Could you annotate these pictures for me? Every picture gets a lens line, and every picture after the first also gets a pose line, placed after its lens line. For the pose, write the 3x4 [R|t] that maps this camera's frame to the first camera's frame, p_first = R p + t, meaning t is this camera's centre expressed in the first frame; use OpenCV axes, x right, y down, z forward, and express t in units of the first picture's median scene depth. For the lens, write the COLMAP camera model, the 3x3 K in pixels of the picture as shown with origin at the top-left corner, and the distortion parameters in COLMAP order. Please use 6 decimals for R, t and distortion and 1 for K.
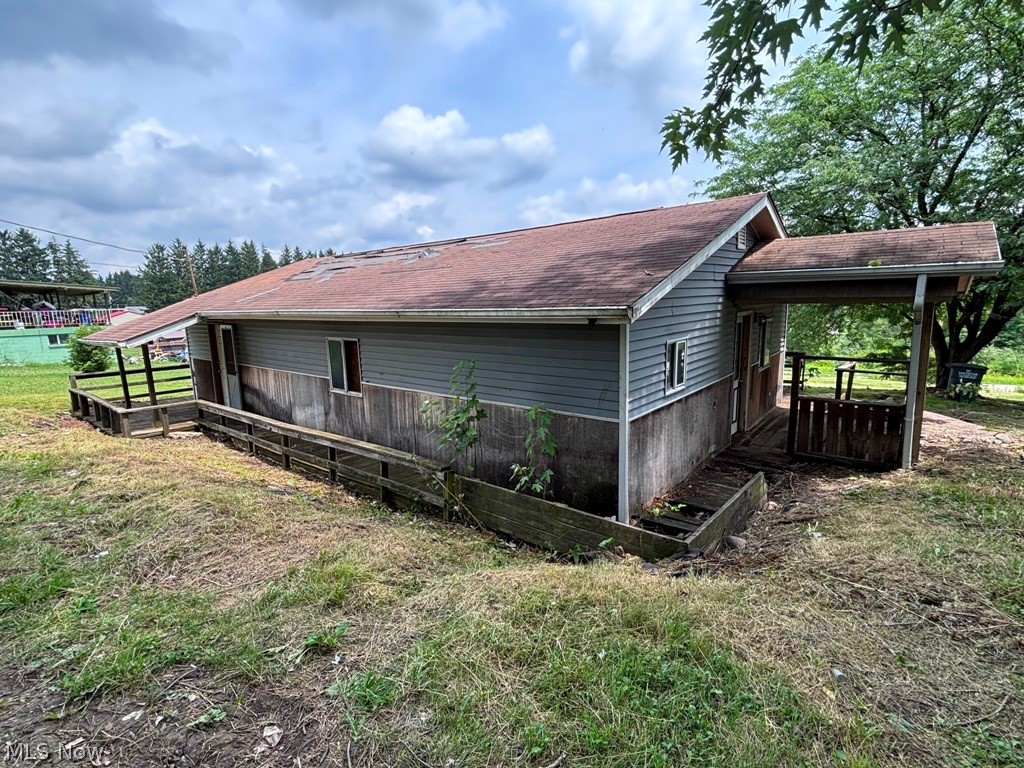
lens RADIAL K [[495.9, 0, 512.0], [0, 495.9, 384.0], [0, 0, 1]] dist [-0.000873, -0.000159]
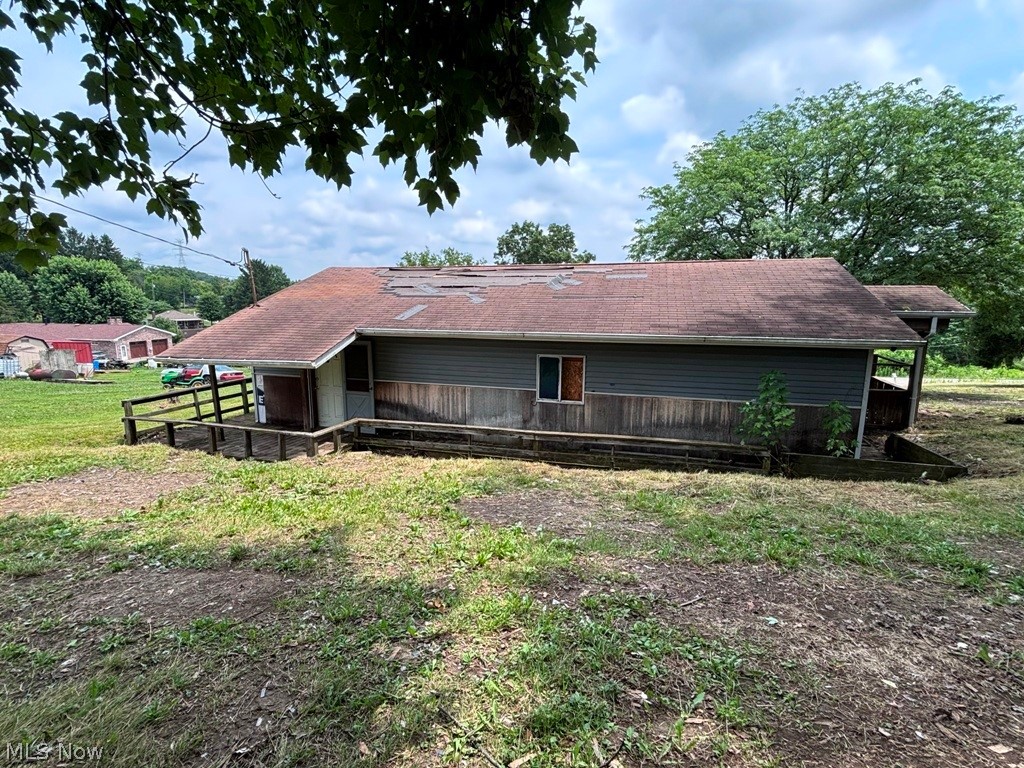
lens RADIAL K [[495.9, 0, 512.0], [0, 495.9, 384.0], [0, 0, 1]] dist [-0.000873, -0.000159]
pose [[0.941513, -0.024836, 0.336059, -0.669504], [0.028468, 0.999577, -0.005884, -0.016297], [-0.335771, 0.015107, 0.941823, -0.062840]]
